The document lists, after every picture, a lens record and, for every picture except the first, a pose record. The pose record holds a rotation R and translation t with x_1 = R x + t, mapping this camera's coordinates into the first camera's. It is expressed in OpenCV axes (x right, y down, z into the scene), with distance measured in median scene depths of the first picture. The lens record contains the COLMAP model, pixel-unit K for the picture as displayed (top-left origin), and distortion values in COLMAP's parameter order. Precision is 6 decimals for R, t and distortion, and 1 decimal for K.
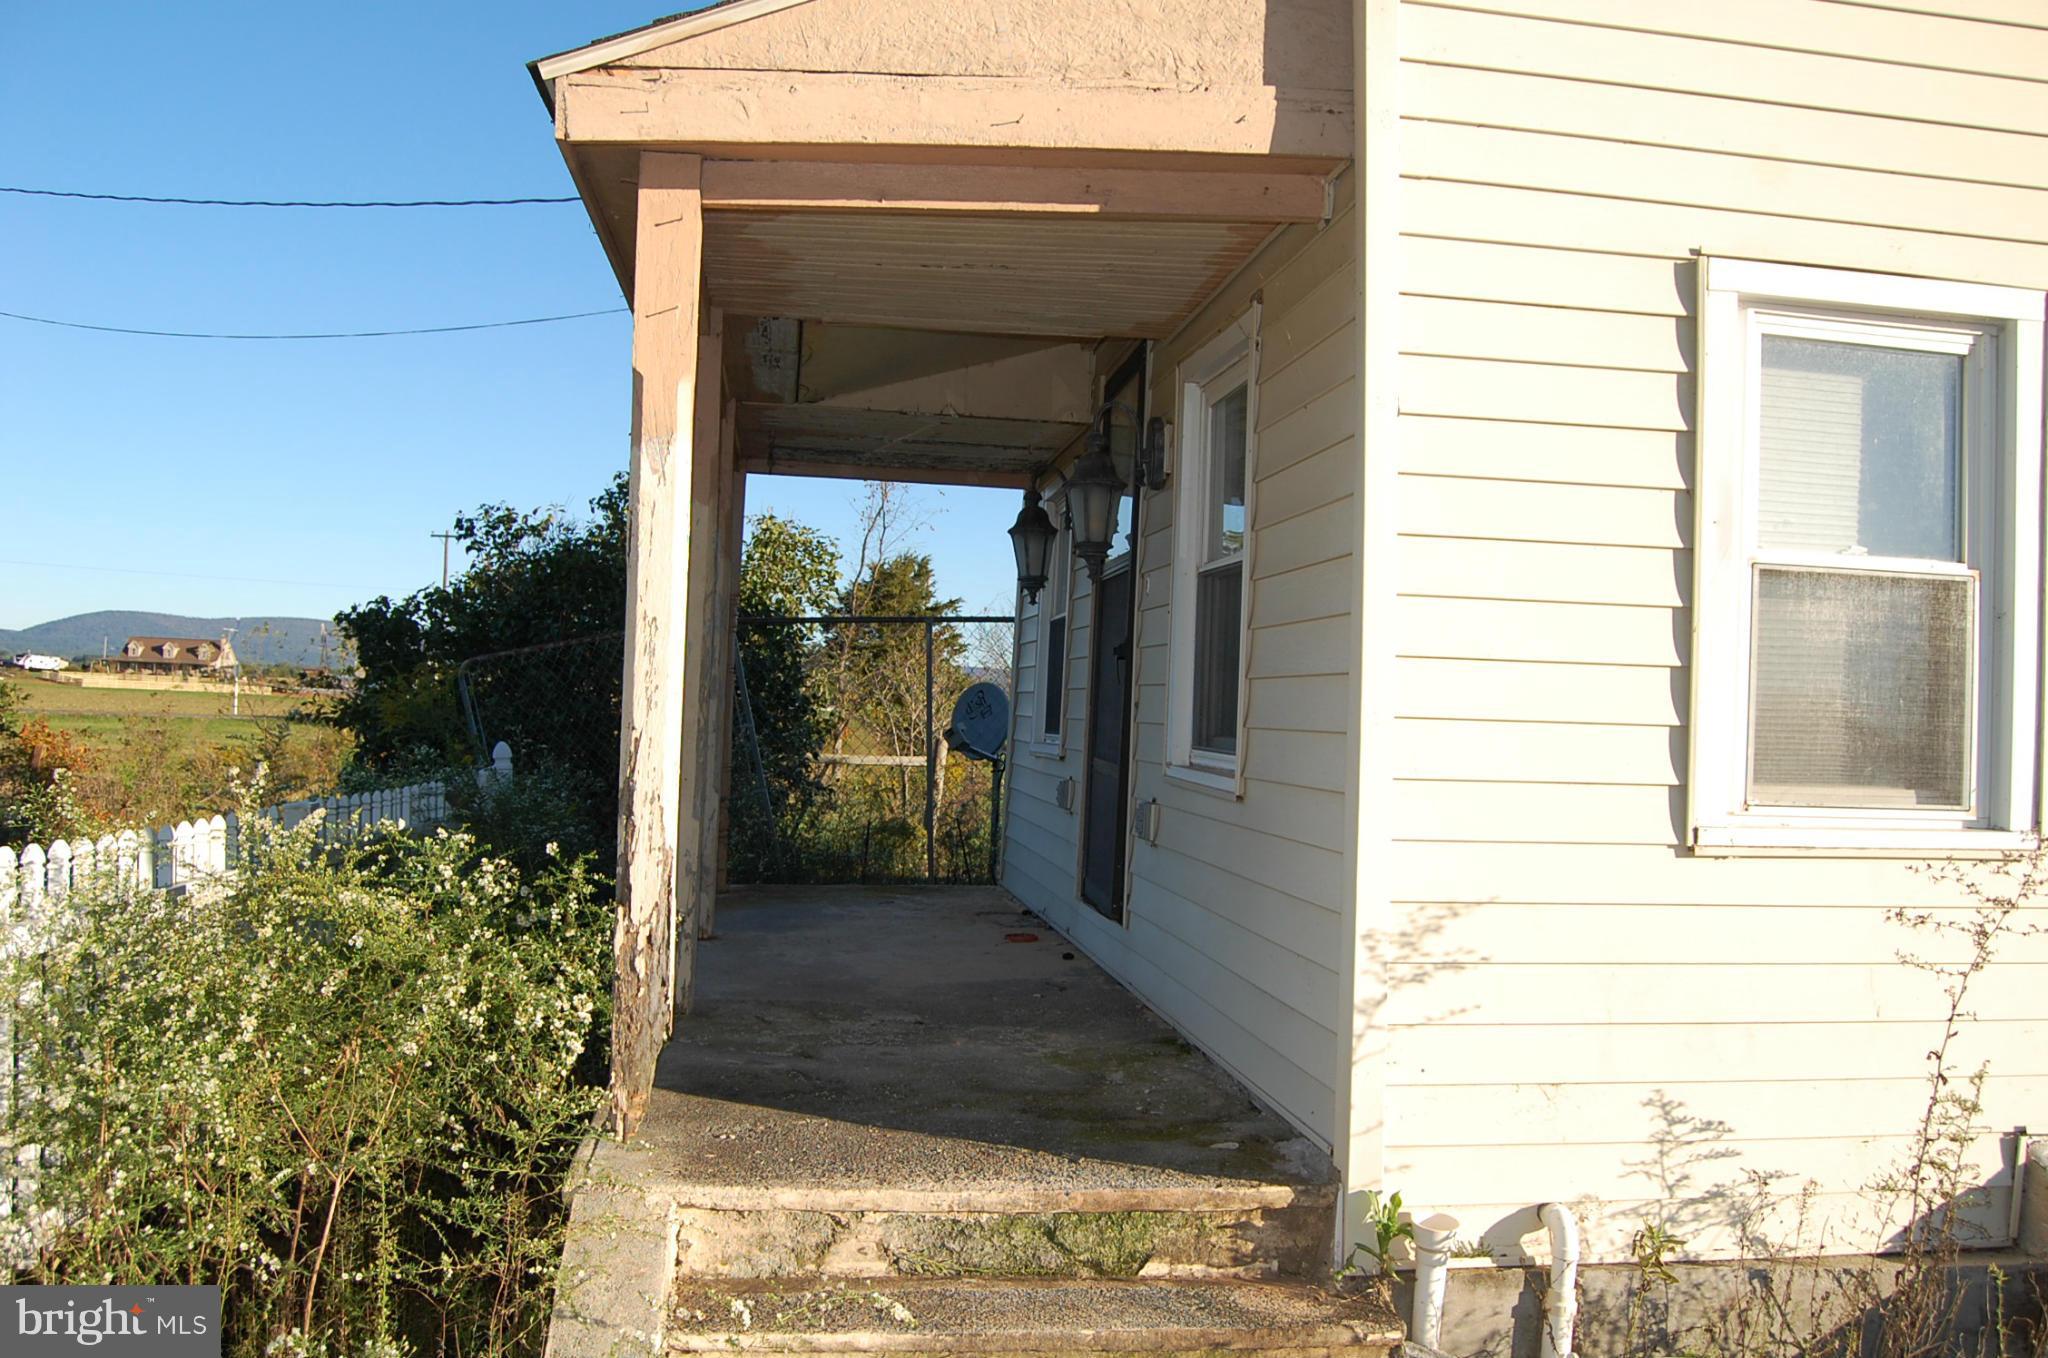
lens RADIAL K [[1608.9, 0, 1022.6], [0, 1608.9, 679.8], [0, 0, 1]] dist [-0.084669, 0.029564]
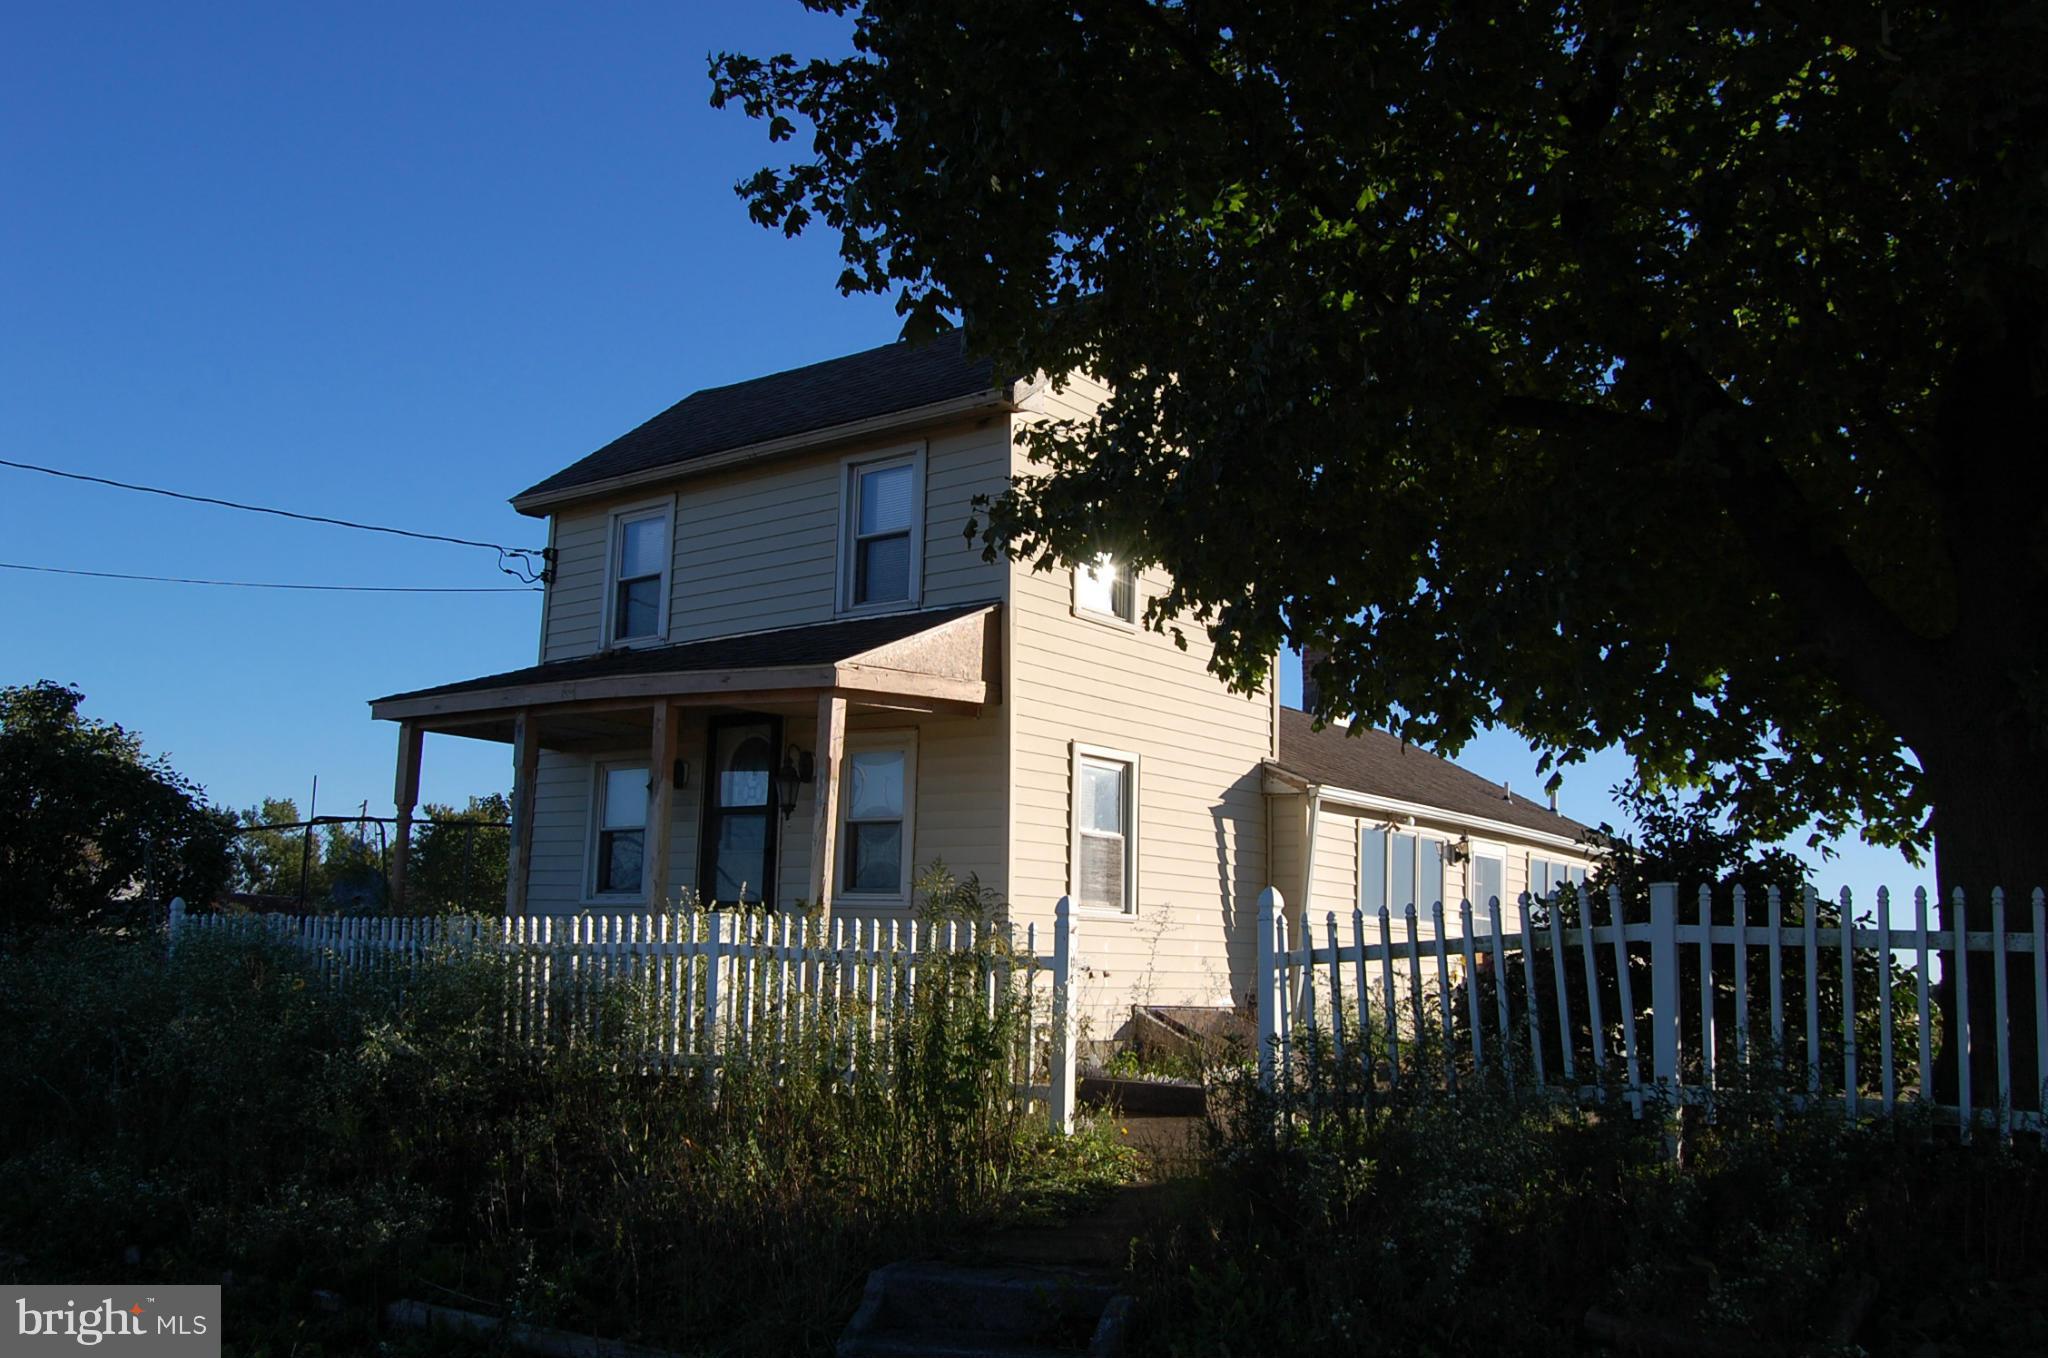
lens RADIAL K [[1608.9, 0, 1023.8], [0, 1608.9, 682.0], [0, 0, 1]] dist [-0.084669, 0.029564]
pose [[0.711274, 0.094907, 0.696478, -2.044763], [-0.008097, 0.991883, -0.126893, 0.041751], [-0.702868, 0.084617, 0.706269, -1.358033]]
